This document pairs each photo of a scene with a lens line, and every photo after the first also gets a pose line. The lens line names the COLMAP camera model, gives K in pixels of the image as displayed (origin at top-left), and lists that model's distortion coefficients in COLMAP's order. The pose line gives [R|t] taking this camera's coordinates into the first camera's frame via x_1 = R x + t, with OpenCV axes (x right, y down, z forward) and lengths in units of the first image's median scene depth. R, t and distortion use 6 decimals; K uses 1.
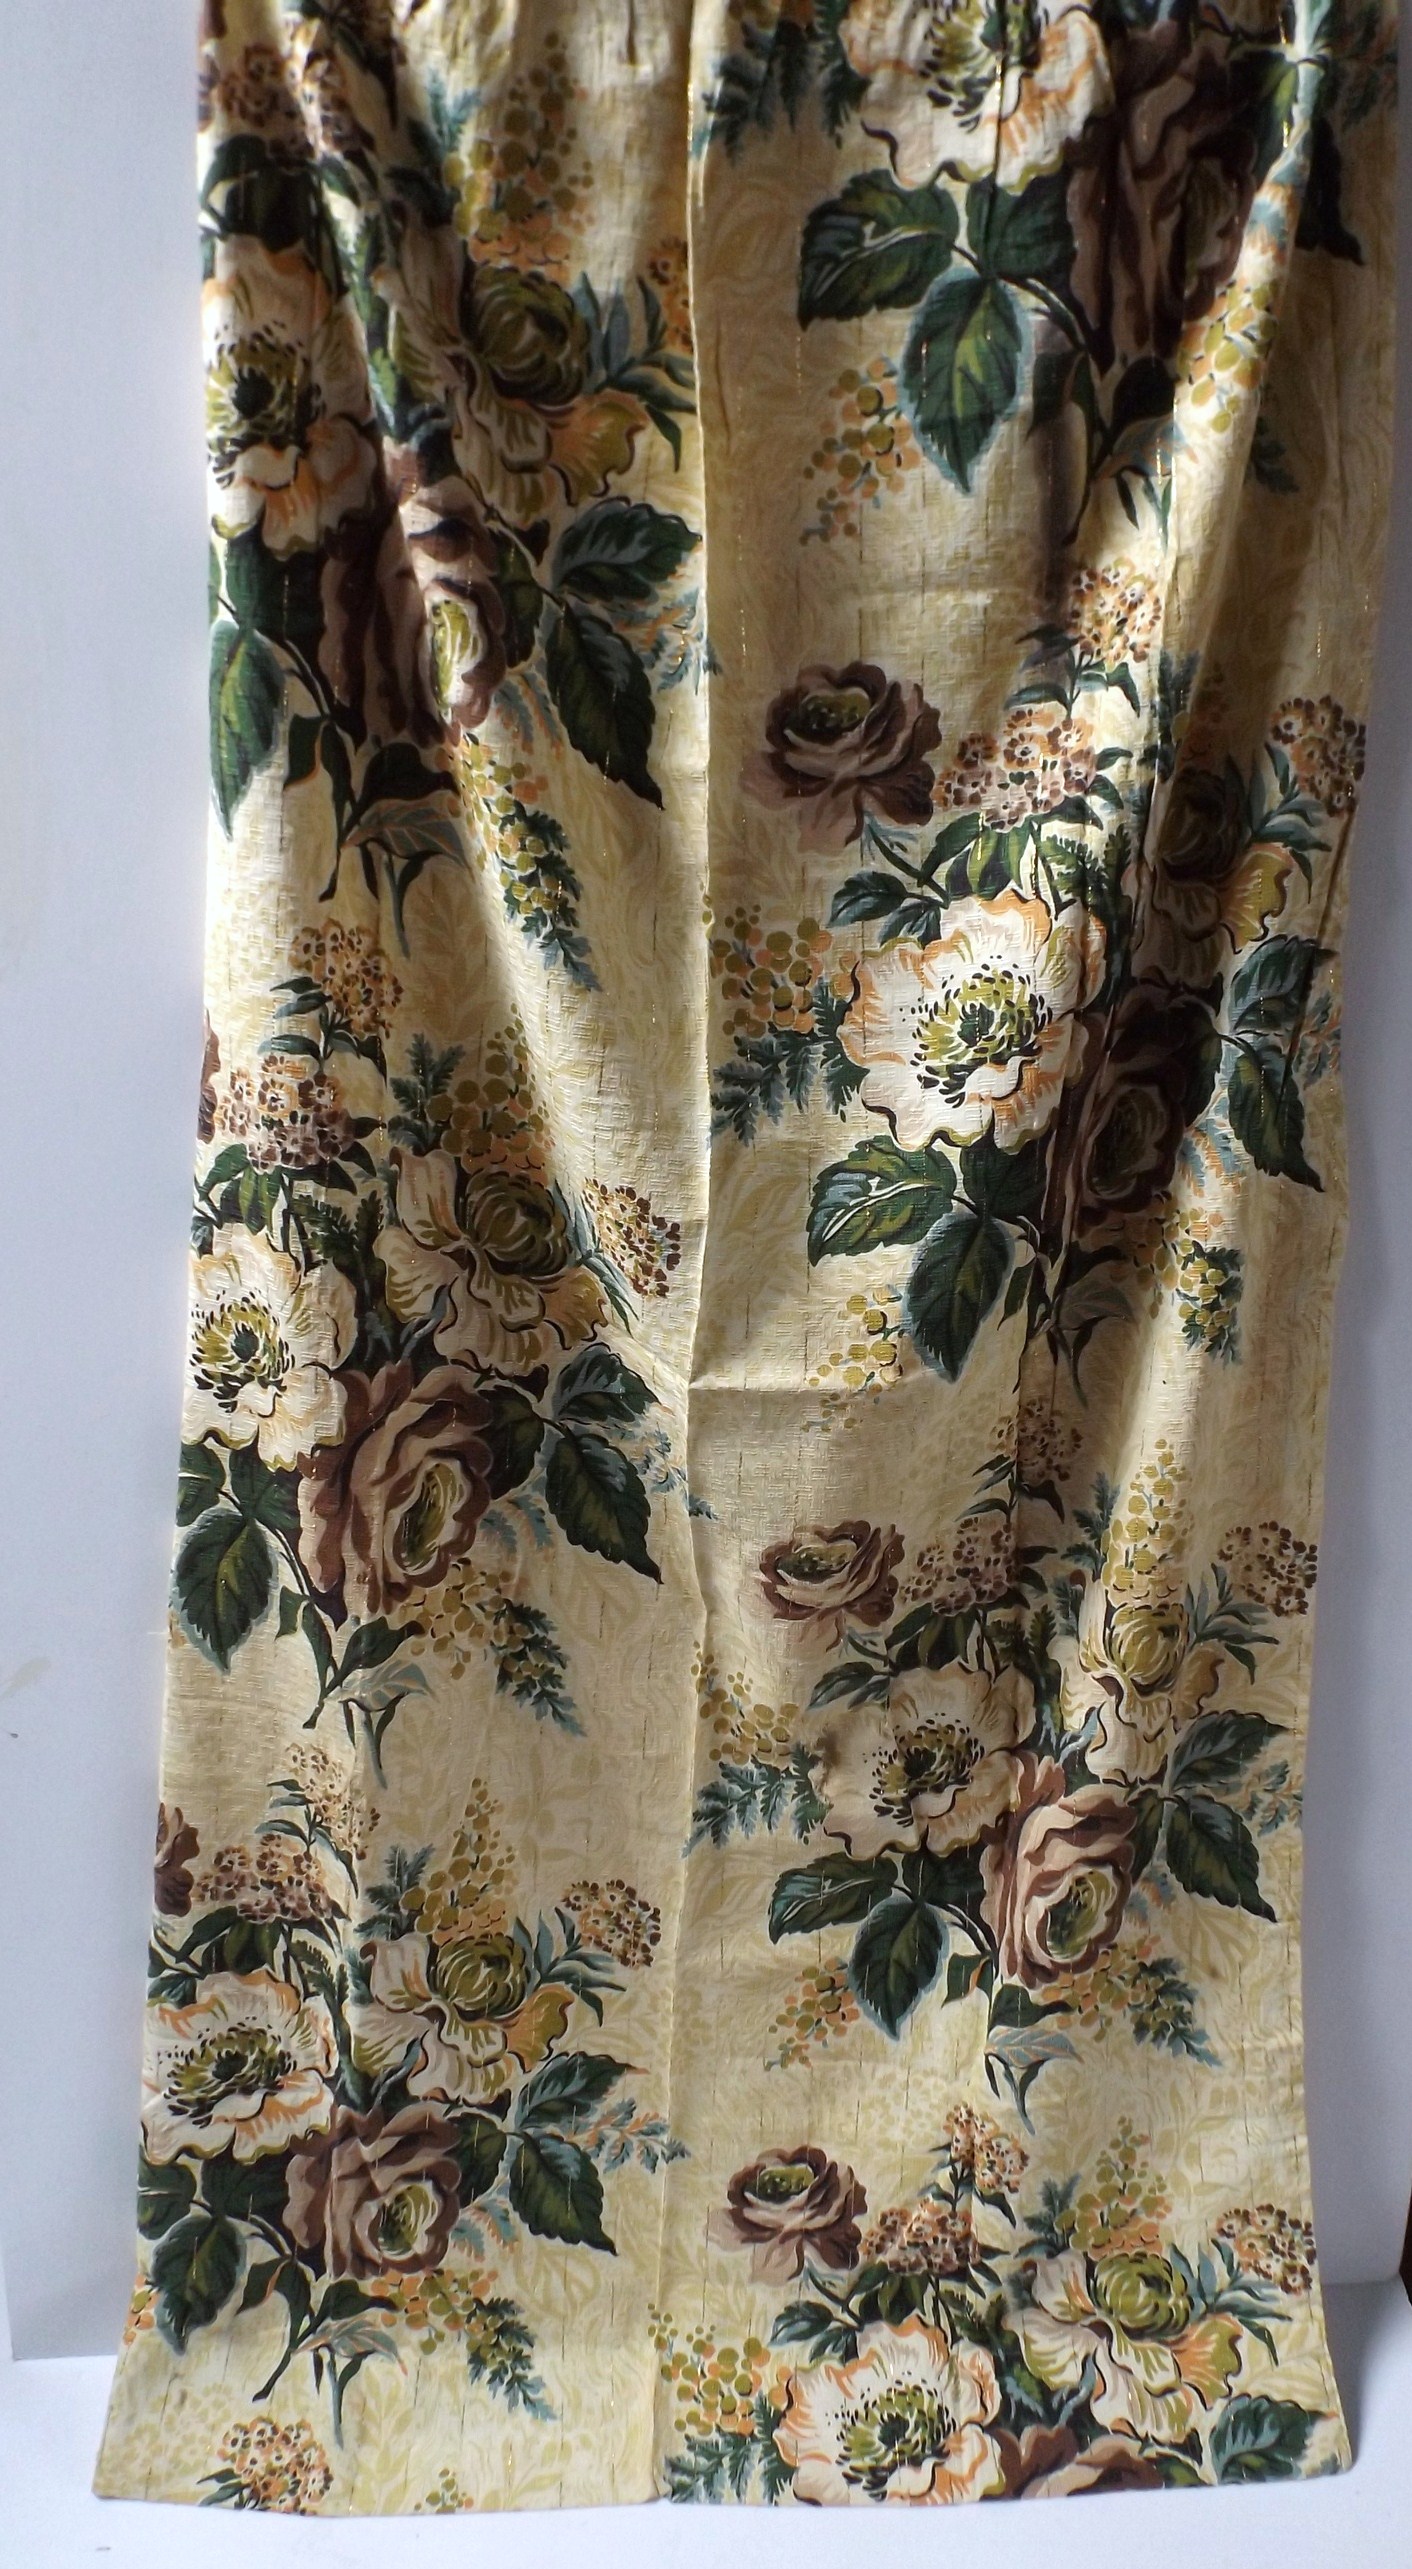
lens RADIAL K [[1821.0, 0, 801.4], [0, 1821.0, 1288.9], [0, 0, 1]] dist [0.017952, -0.045434]
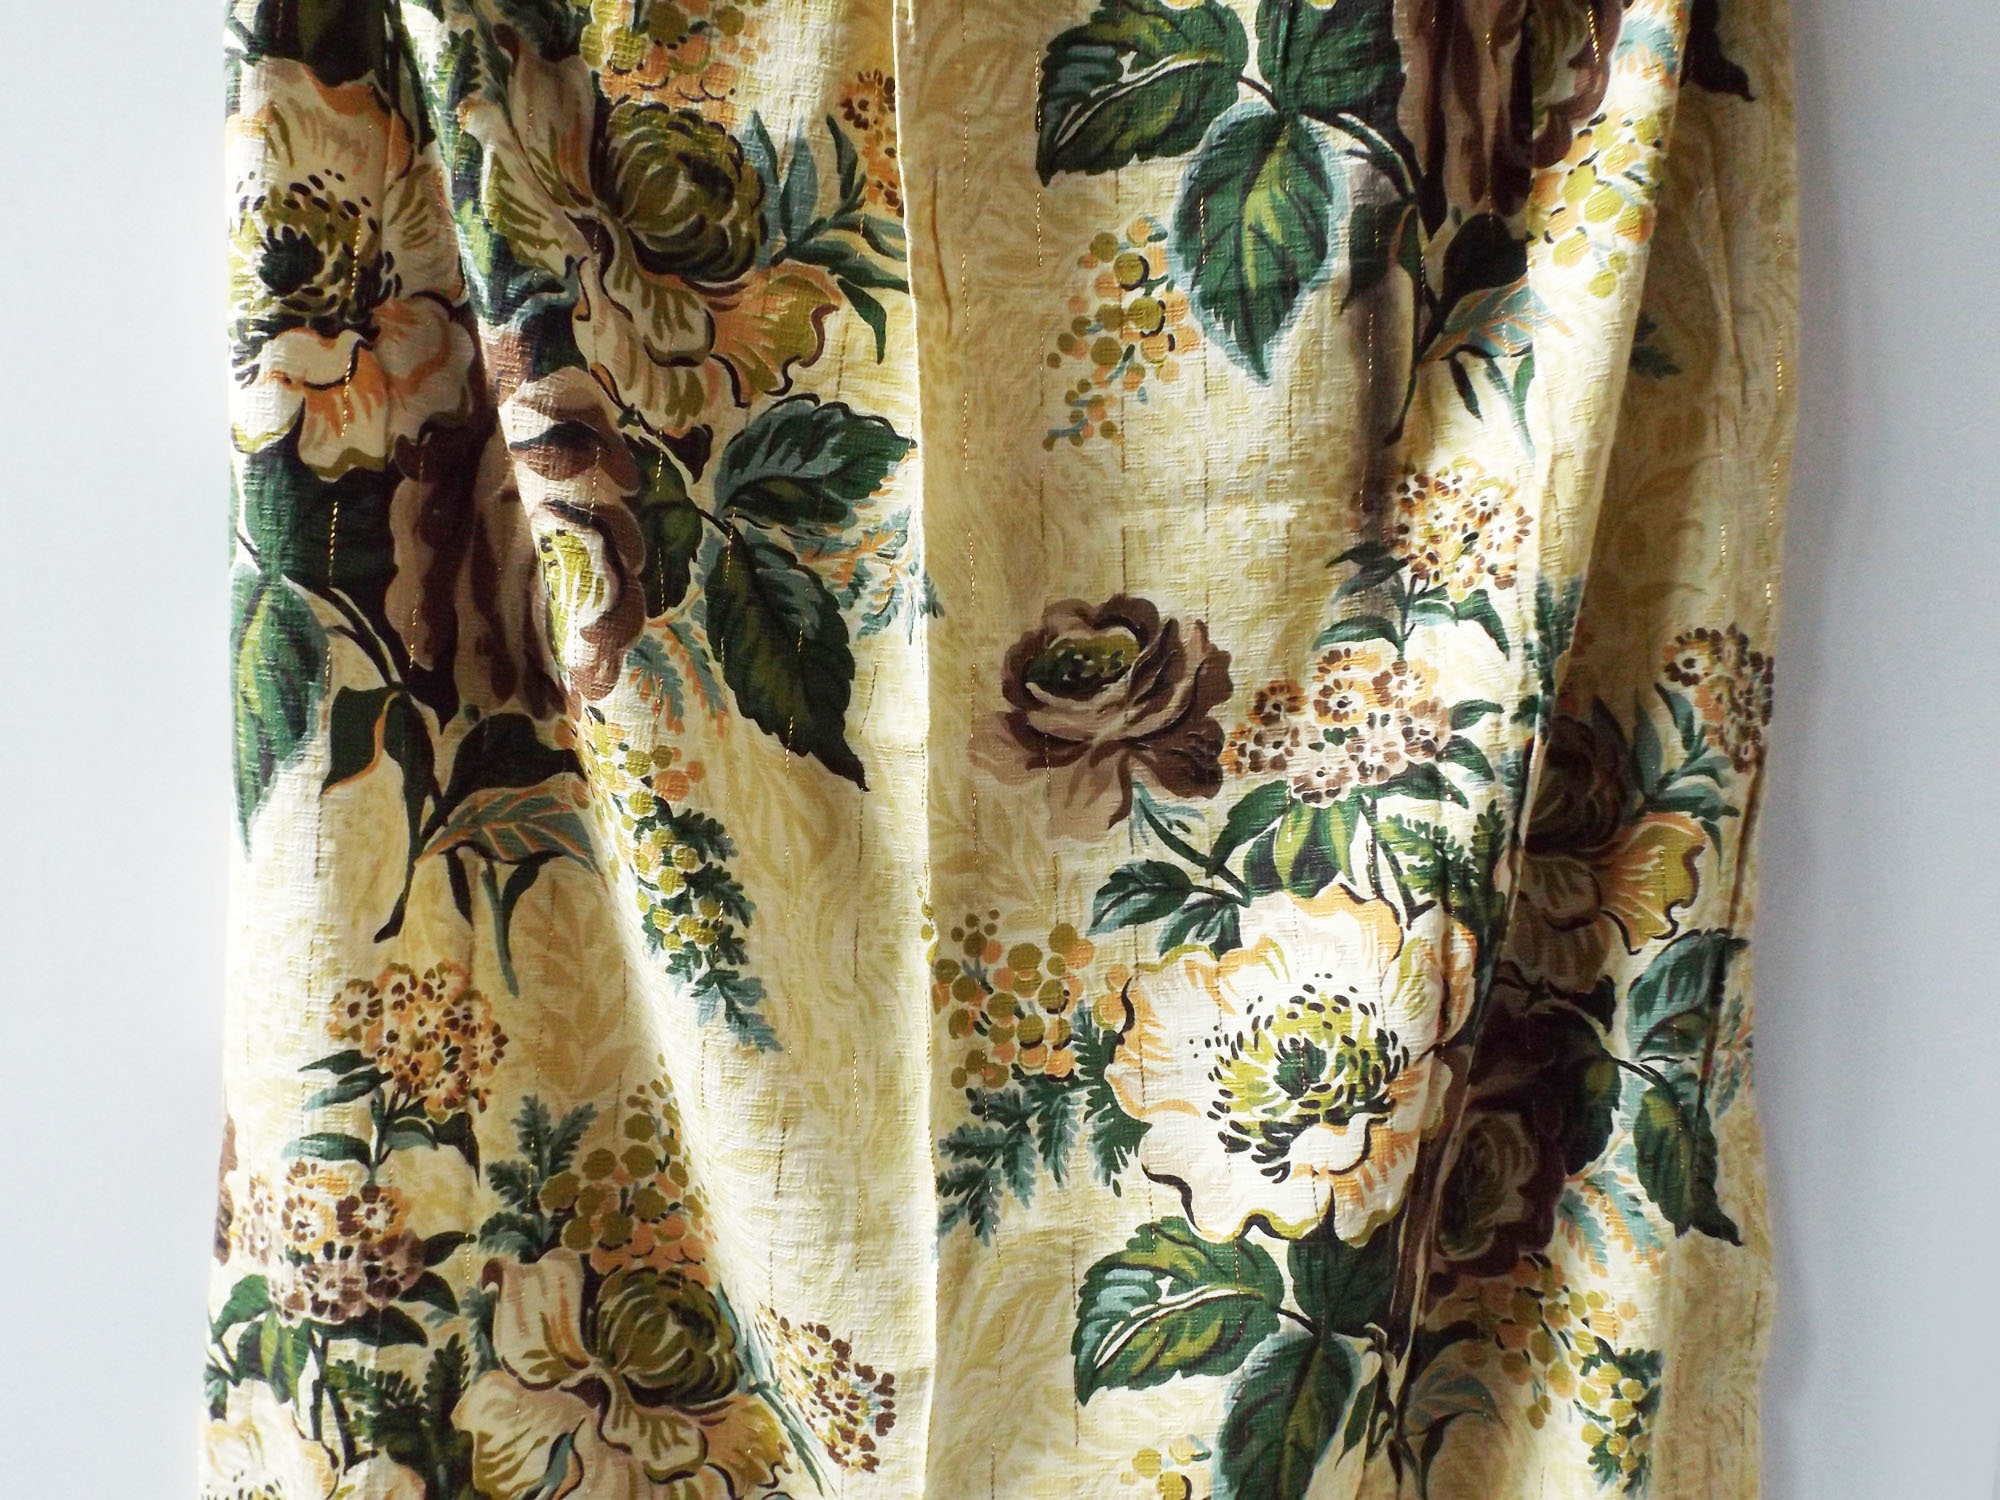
lens RADIAL K [[1448.3, 0, 1000.0], [0, 1448.3, 750.0], [0, 0, 1]] dist [0.012278, -0.024479]
pose [[0.999444, -0.023482, 0.023668, -0.035747], [0.027657, 0.980362, -0.195257, -0.166422], [-0.018619, 0.195803, 0.980466, 0.428756]]
